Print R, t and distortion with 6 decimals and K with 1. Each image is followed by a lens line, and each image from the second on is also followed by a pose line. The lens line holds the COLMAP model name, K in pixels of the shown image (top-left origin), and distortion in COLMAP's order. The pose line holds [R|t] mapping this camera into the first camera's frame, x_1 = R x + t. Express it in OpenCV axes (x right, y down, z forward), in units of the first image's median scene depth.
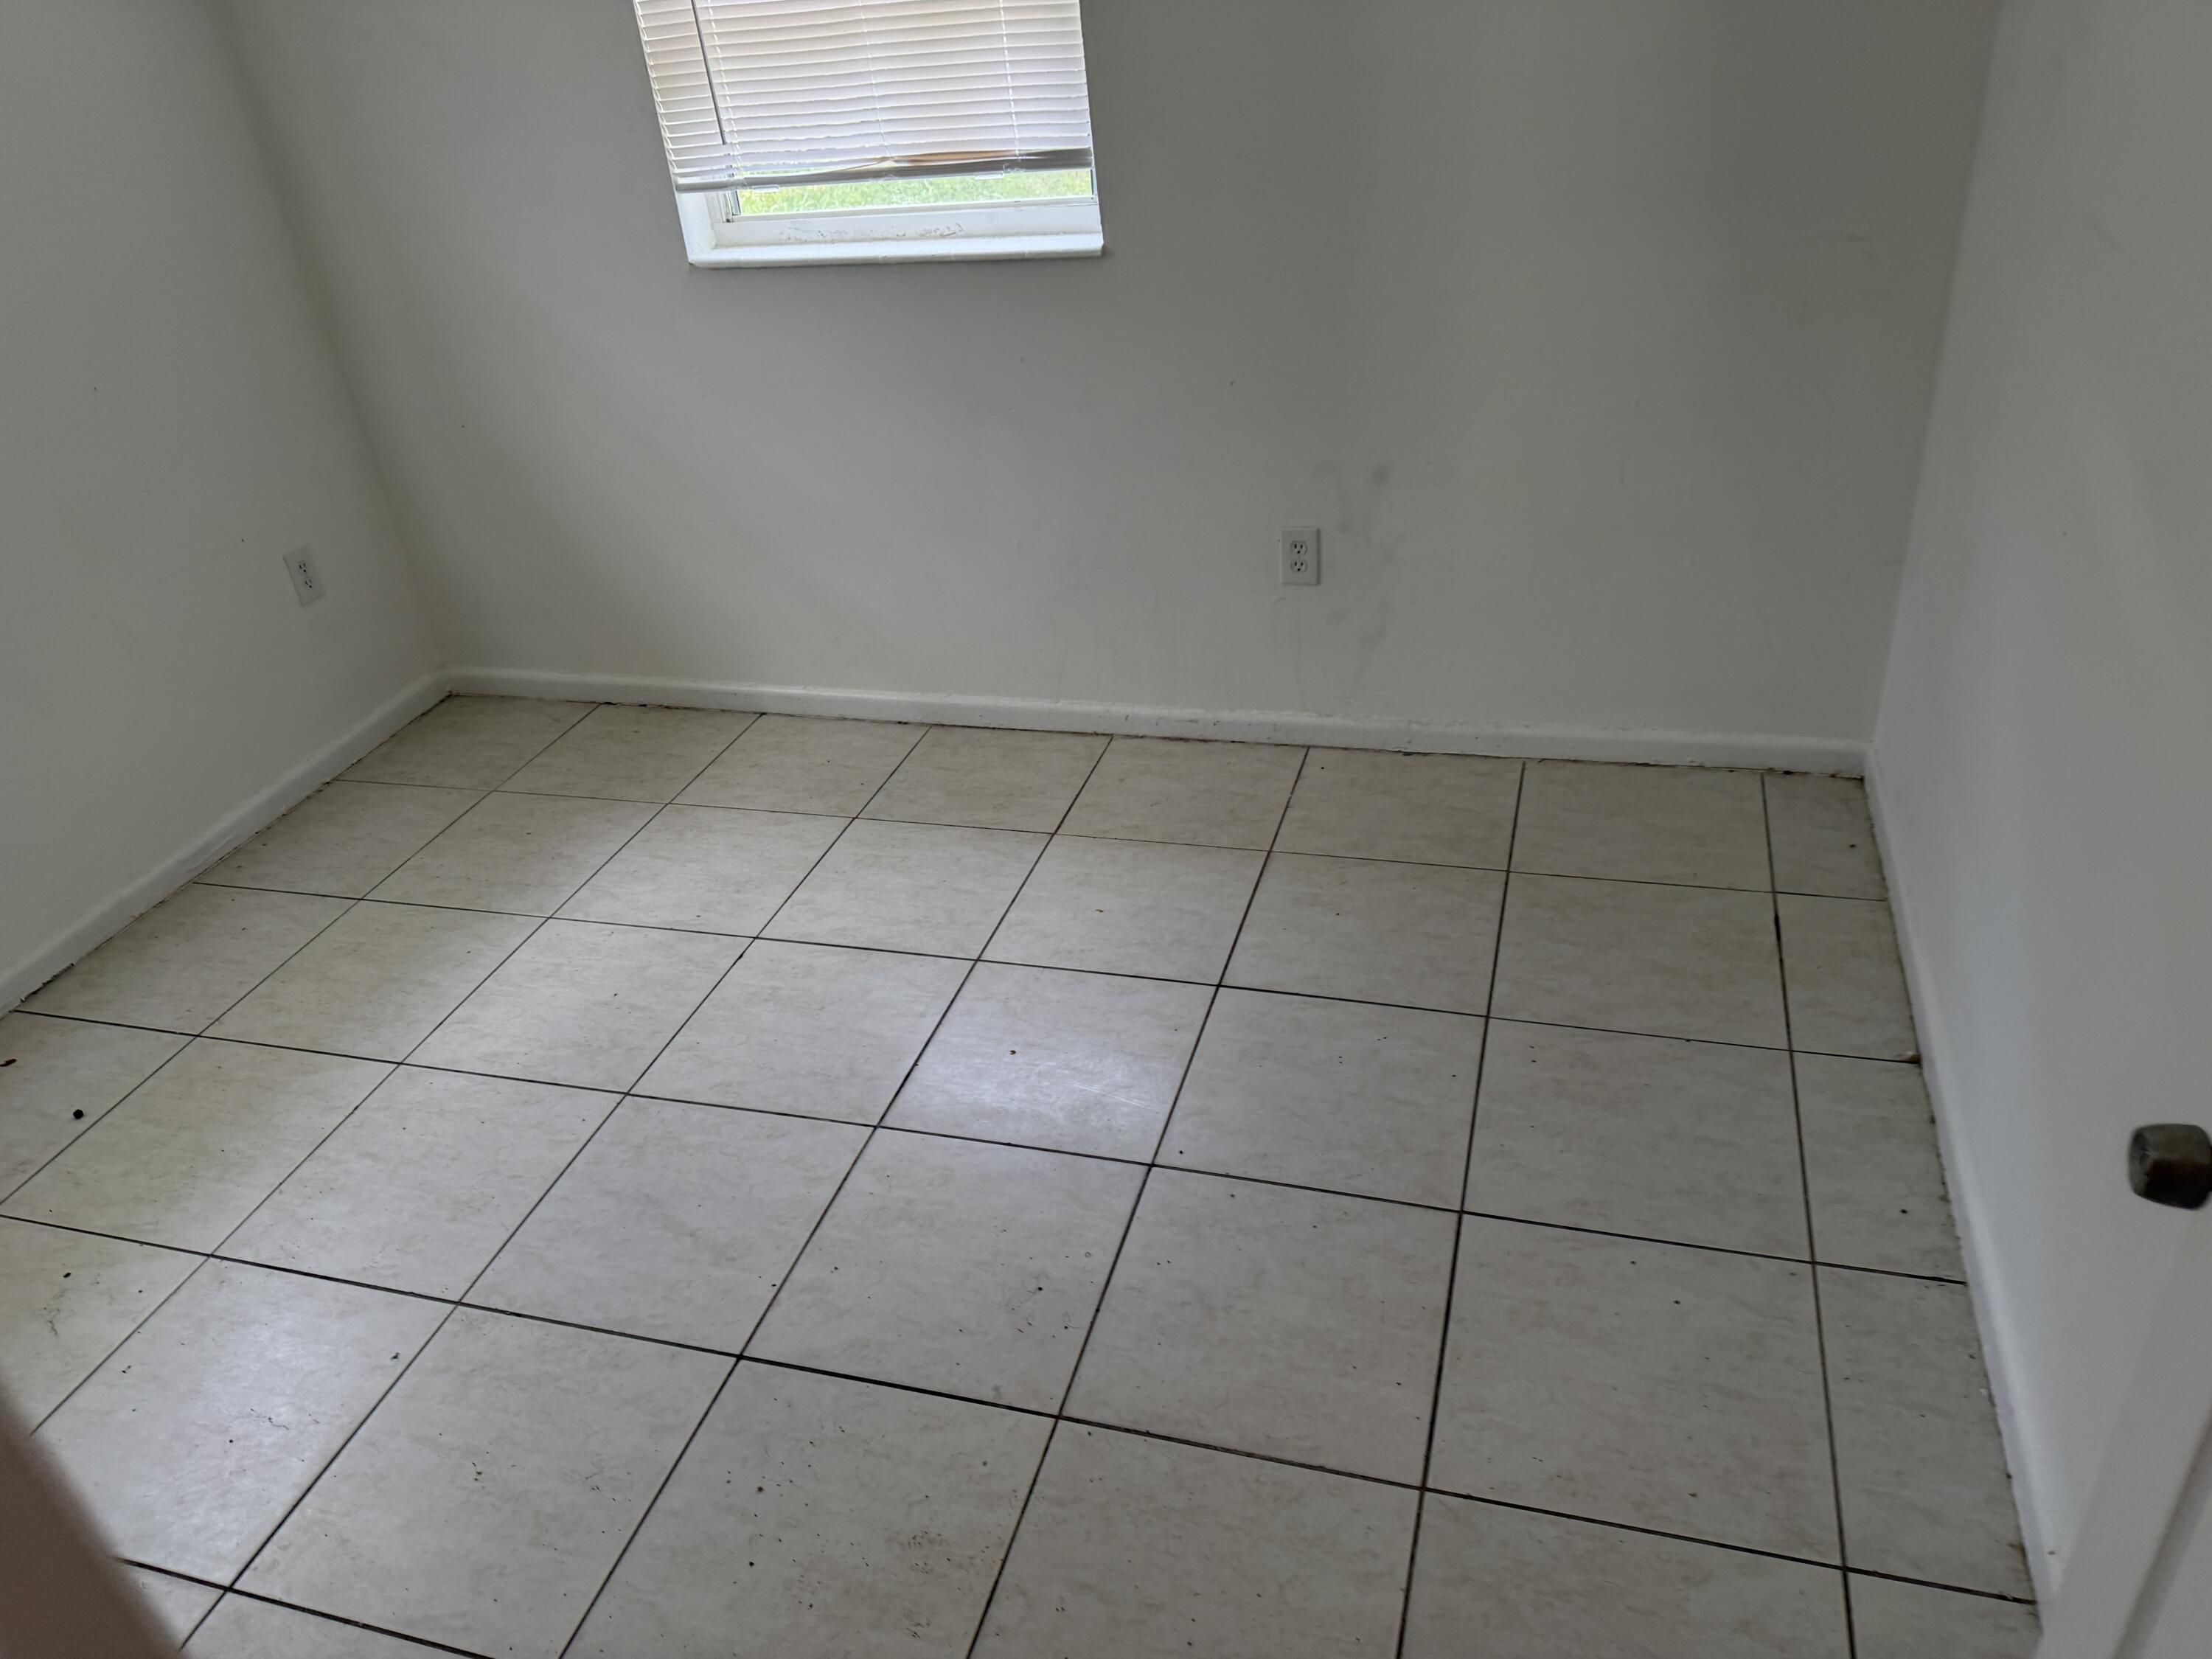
lens RADIAL K [[1578.4, 0, 1111.9], [0, 1578.4, 836.7], [0, 0, 1]] dist [0.078830, -0.073511]
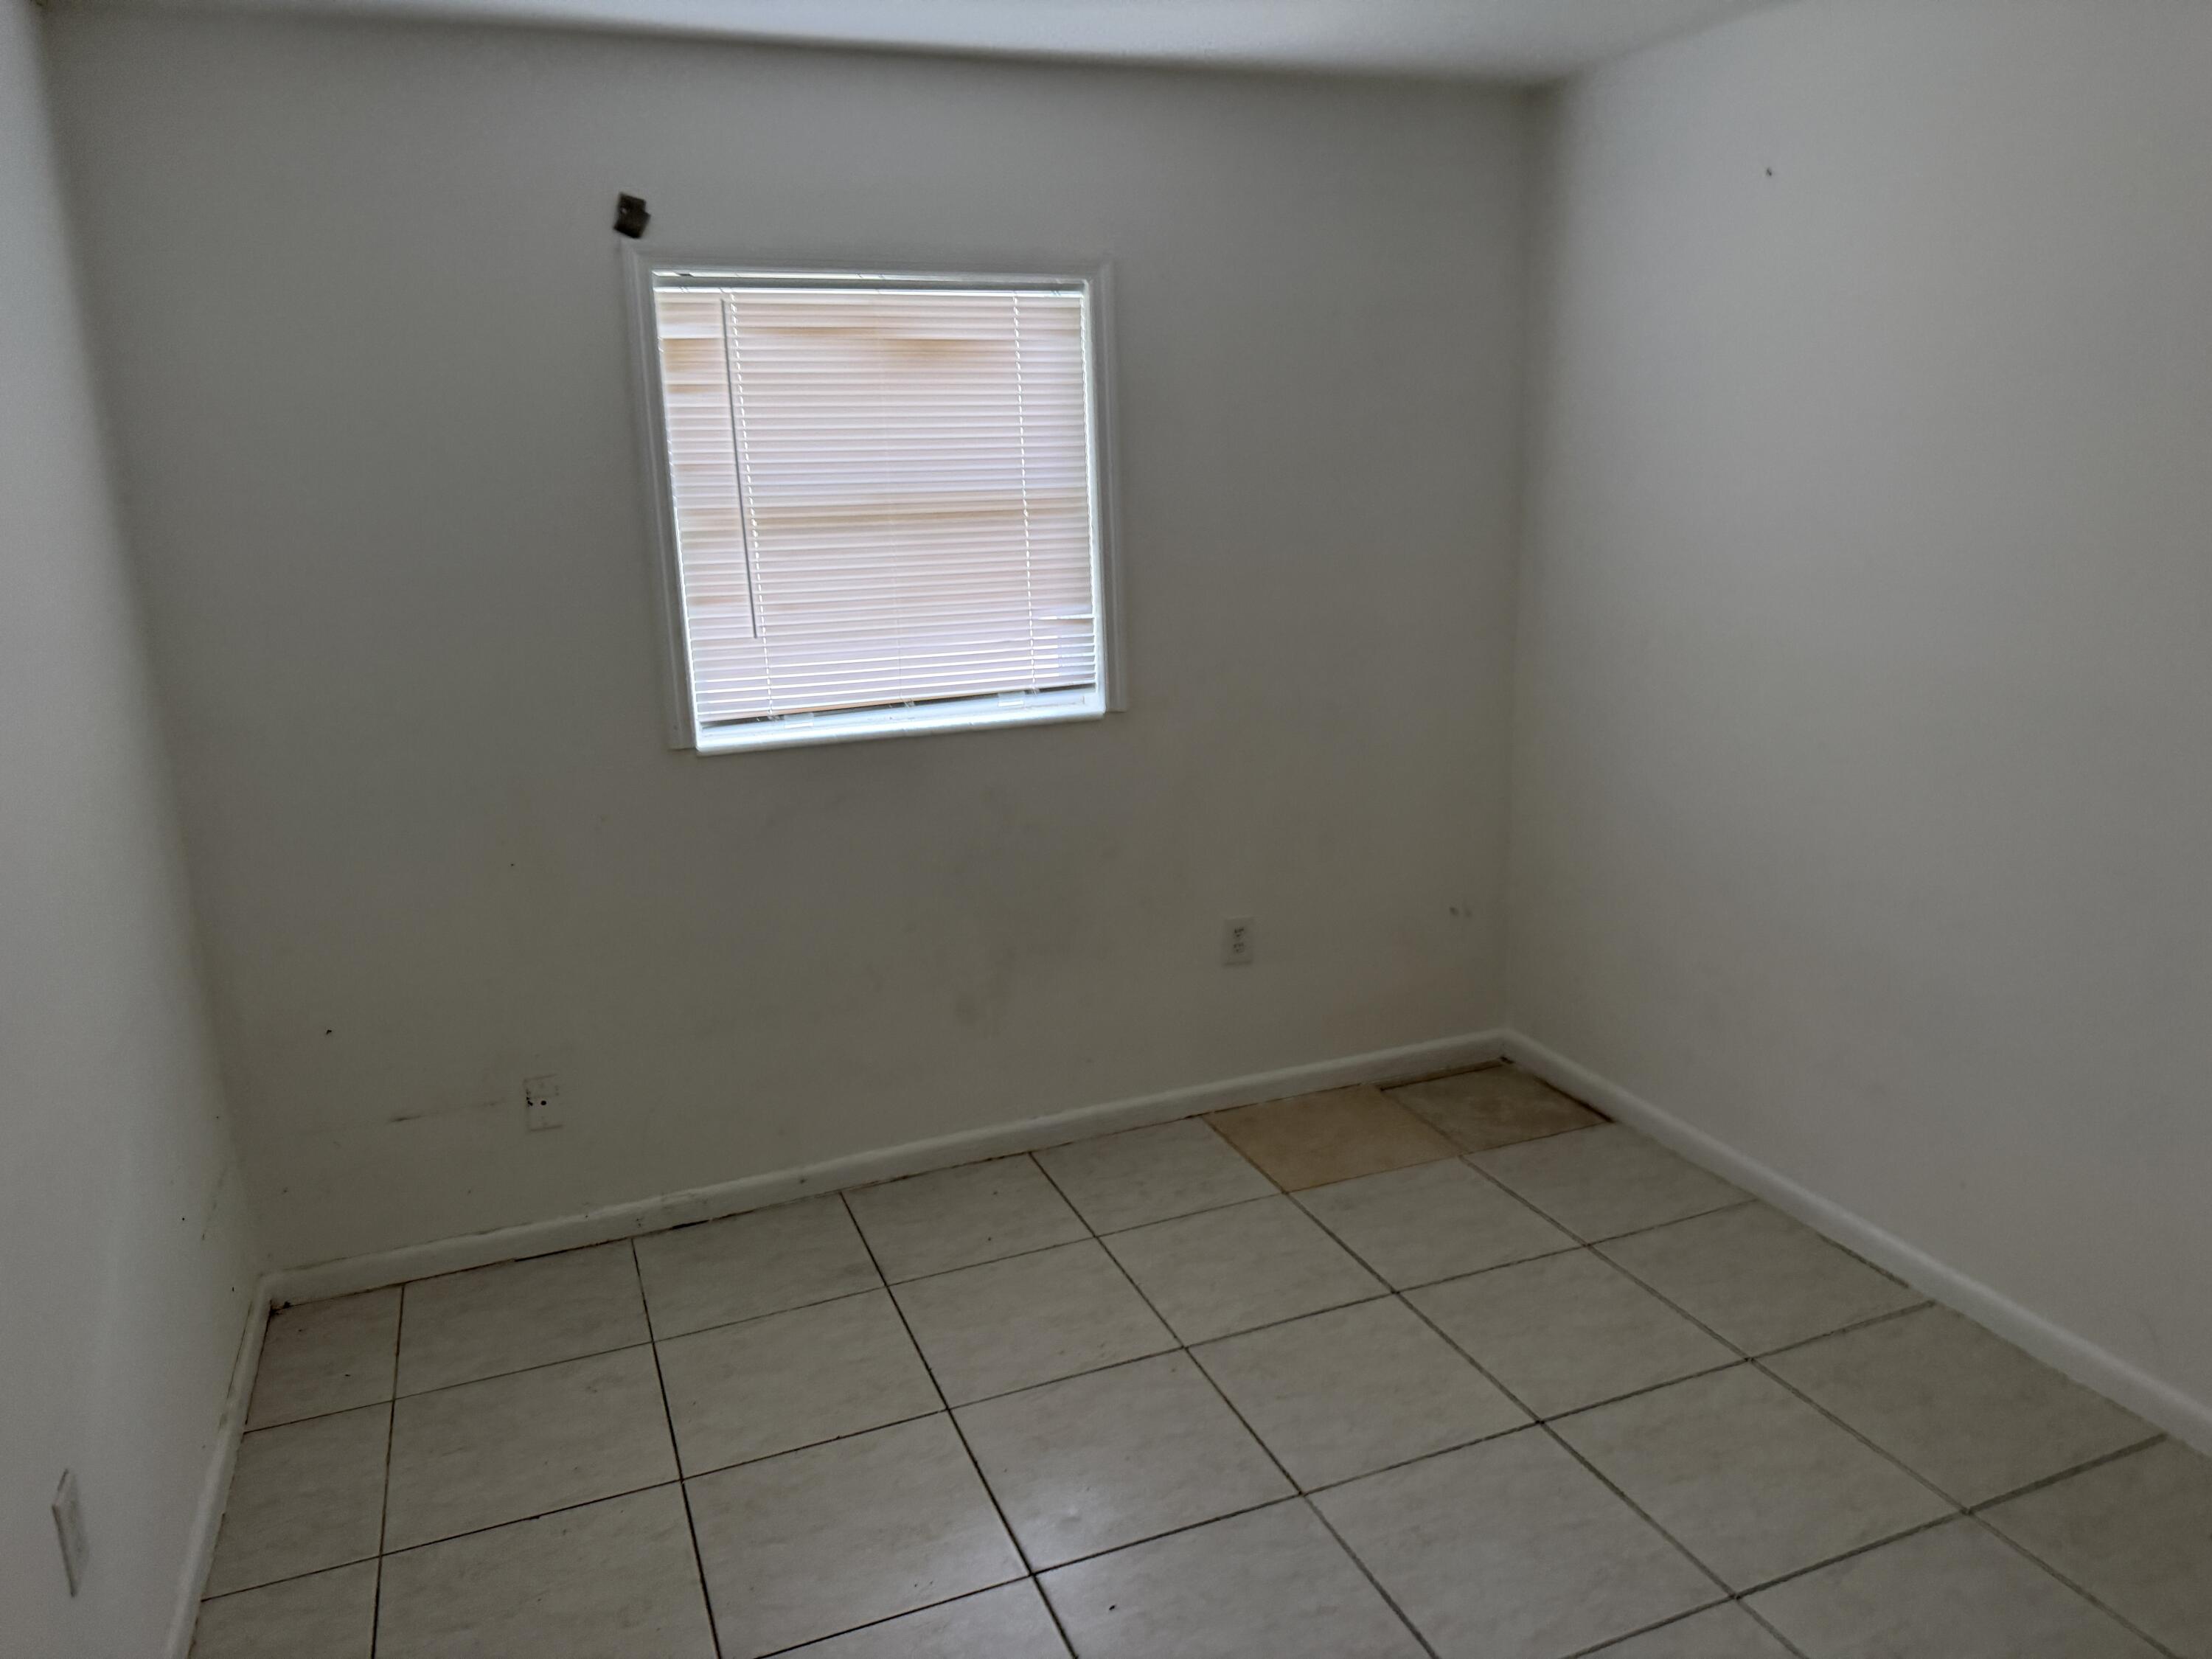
lens RADIAL K [[1578.4, 0, 1103.5], [0, 1578.4, 819.6], [0, 0, 1]] dist [0.078830, -0.073511]
pose [[0.761658, -0.087714, 0.642016, -0.772790], [0.288048, 0.933350, -0.214209, -0.039159], [-0.580436, 0.348085, 0.736159, 0.160896]]
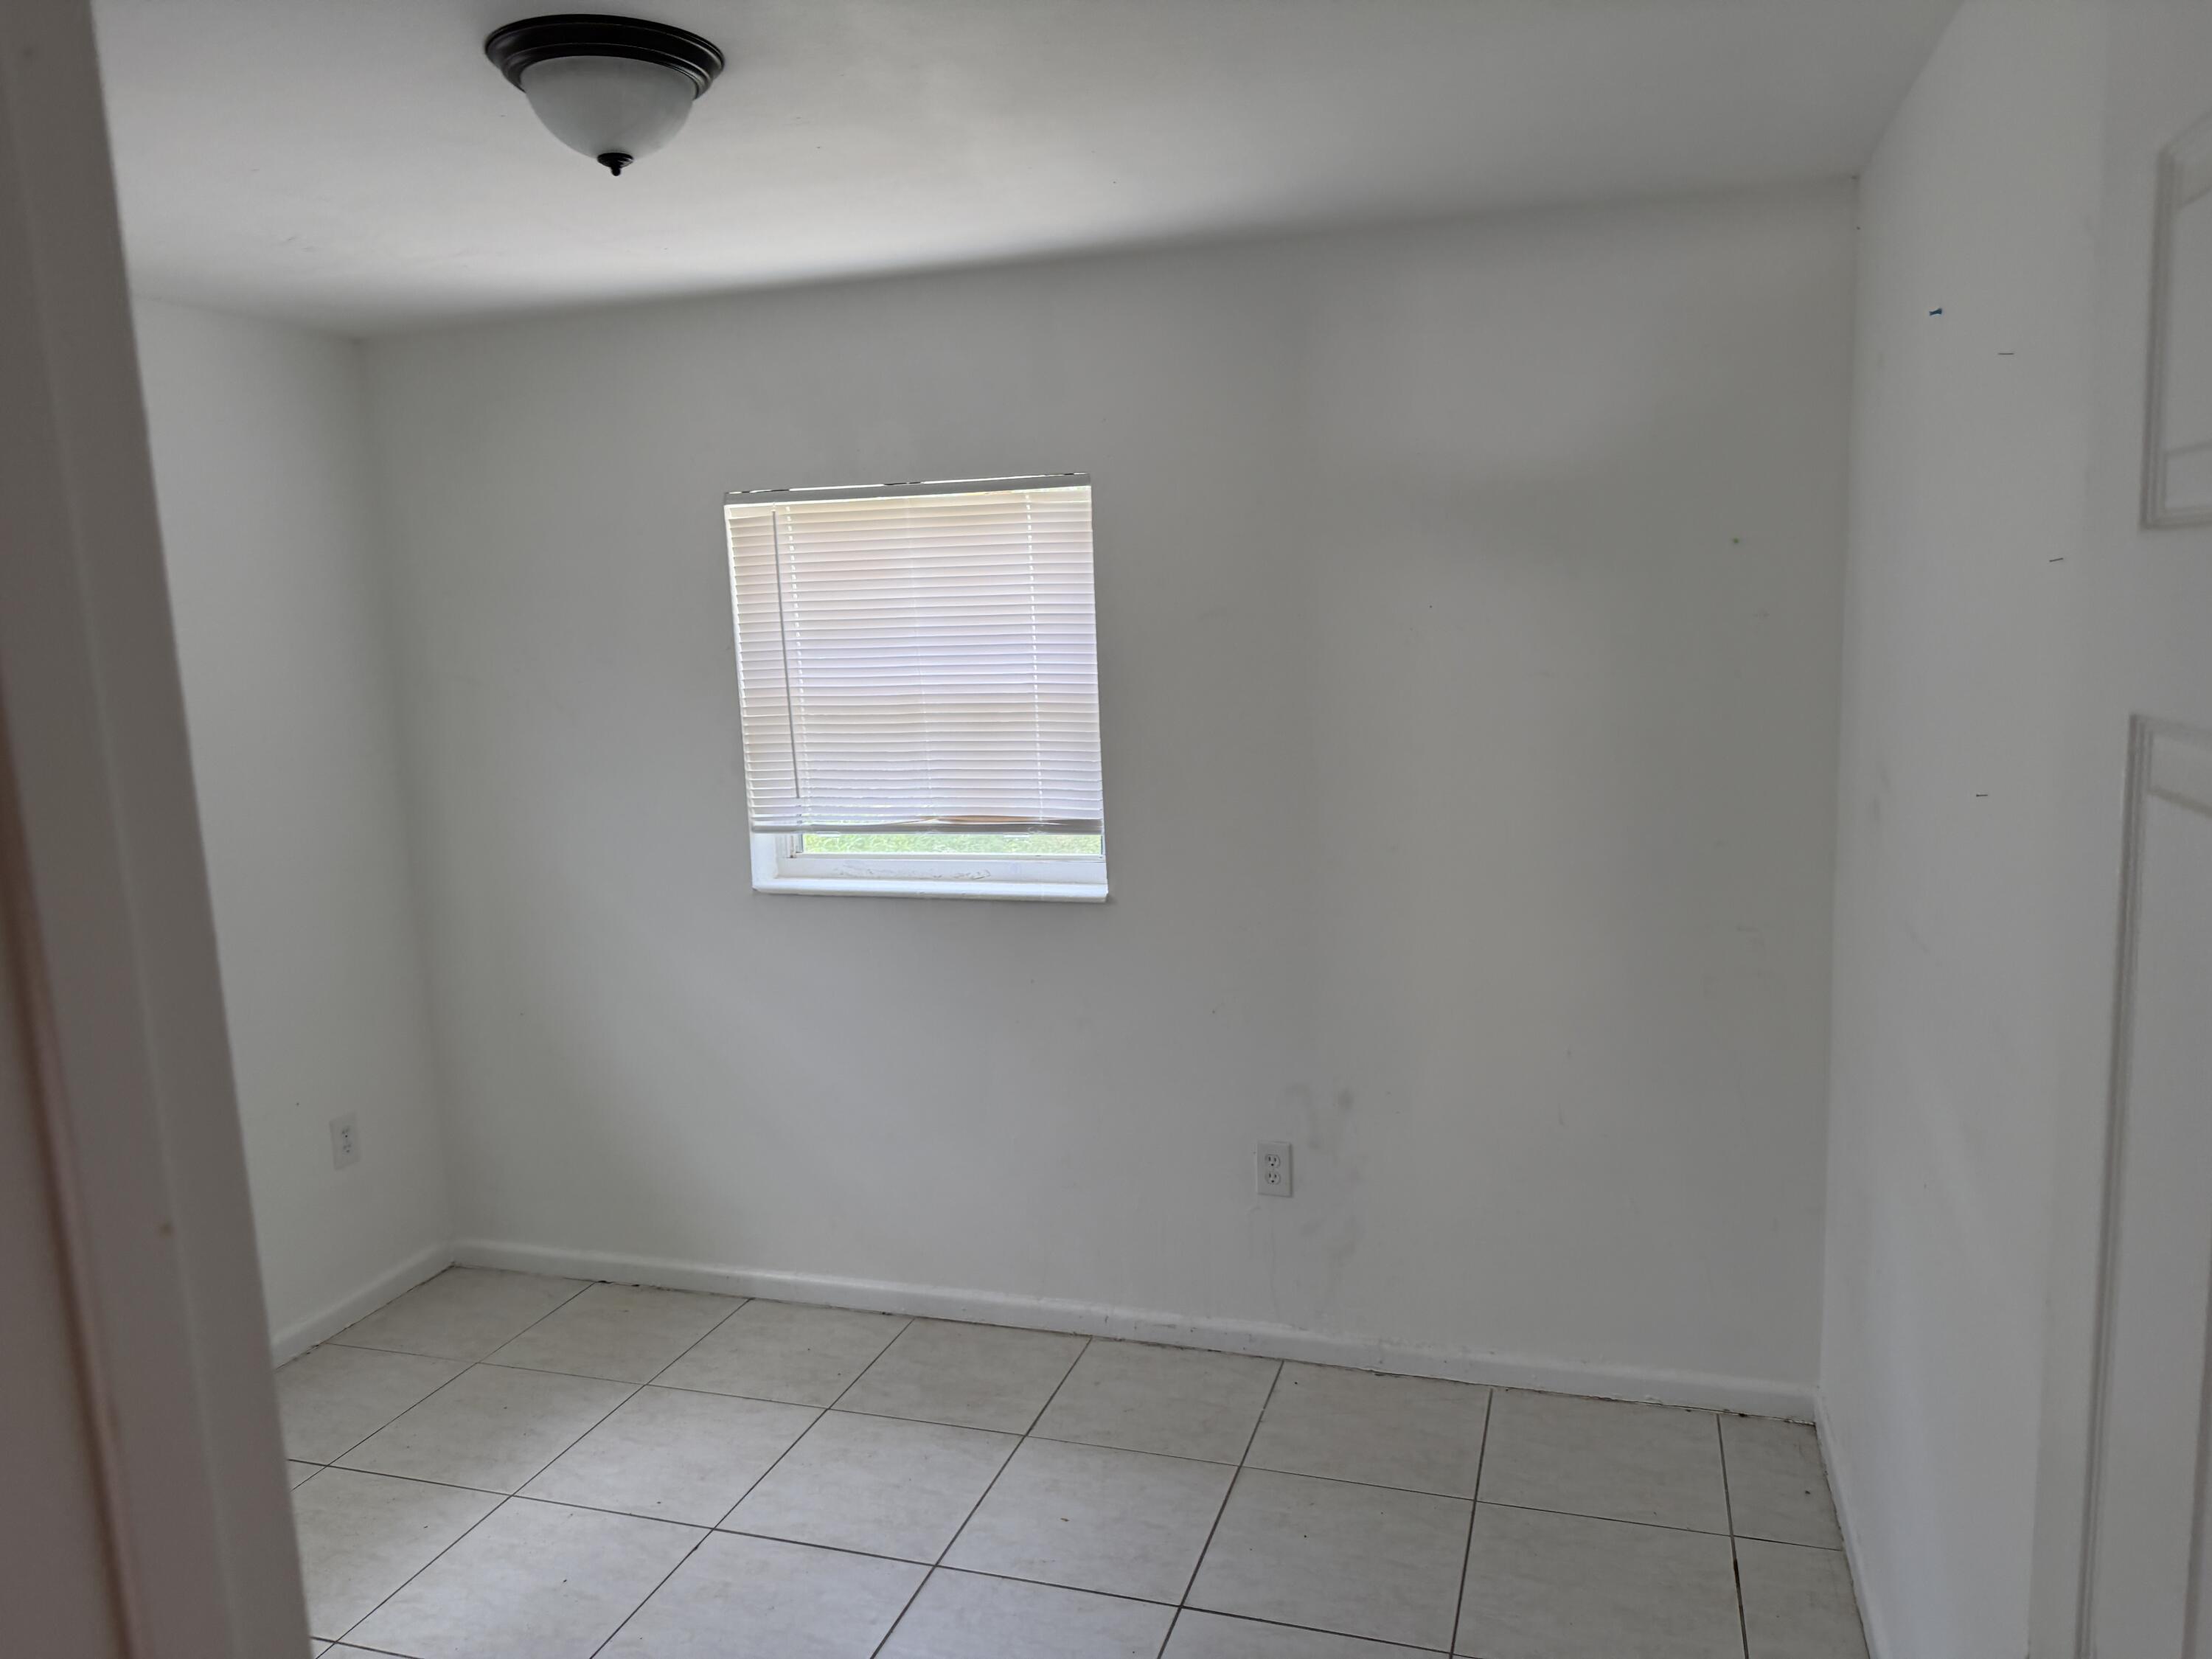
lens RADIAL K [[1578.4, 0, 1141.7], [0, 1578.4, 829.7], [0, 0, 1]] dist [0.078830, -0.073511]
pose [[0.998231, 0.059054, 0.006841, 0.007944], [-0.051983, 0.922910, -0.381489, 0.027705], [-0.028842, 0.380459, 0.924348, -0.091416]]
